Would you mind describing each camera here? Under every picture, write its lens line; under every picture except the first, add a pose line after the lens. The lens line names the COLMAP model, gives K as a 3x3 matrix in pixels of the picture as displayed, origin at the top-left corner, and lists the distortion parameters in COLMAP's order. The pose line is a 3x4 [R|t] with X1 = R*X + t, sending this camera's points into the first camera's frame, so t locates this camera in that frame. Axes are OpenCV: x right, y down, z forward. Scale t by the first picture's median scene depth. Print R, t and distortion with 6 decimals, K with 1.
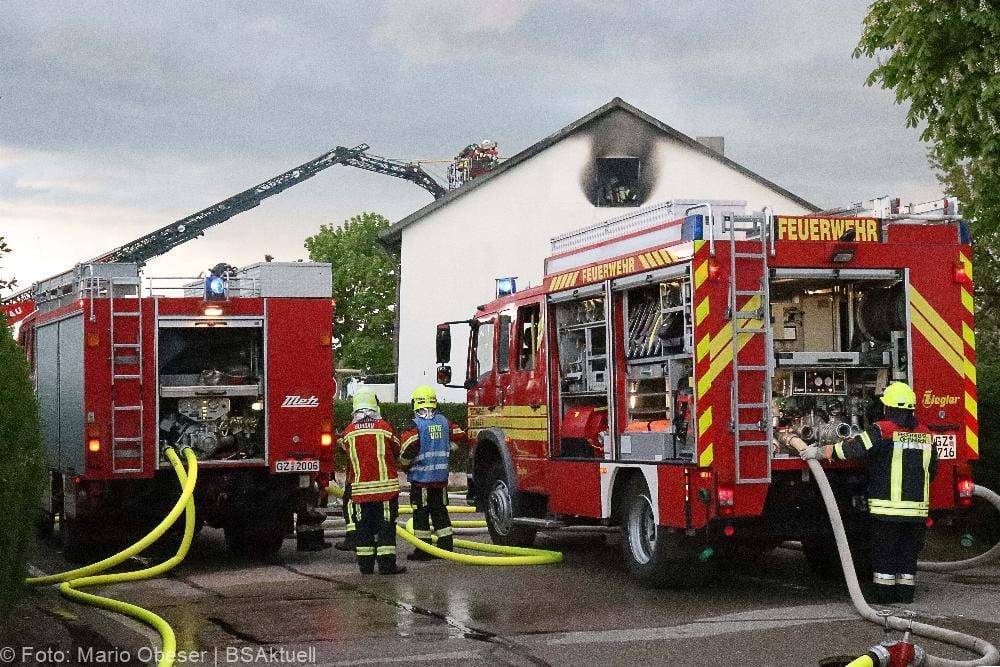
lens RADIAL K [[1755.5, 0, 508.7], [0, 1755.5, 341.2], [0, 0, 1]] dist [0.034309, 0.000000]
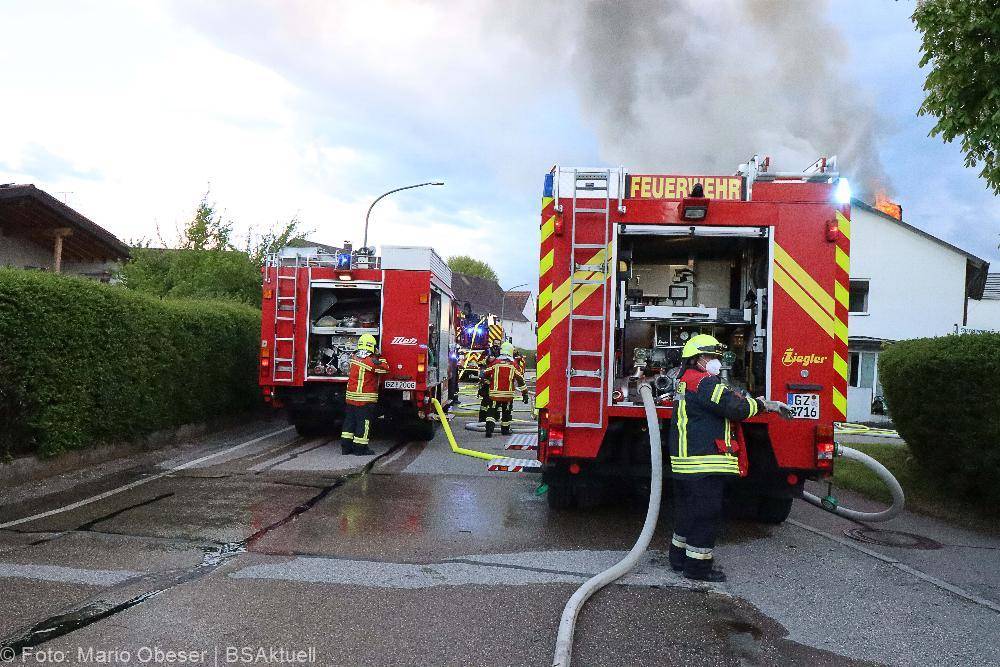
lens RADIAL K [[798.4, 0, 509.4], [0, 798.4, 325.8], [0, 0, 1]] dist [0.063338, -0.006709]
pose [[0.922413, 0.036186, -0.384506, 0.253843], [-0.037096, 0.999299, 0.005053, 0.017797], [0.384419, 0.009603, 0.923109, 0.492315]]
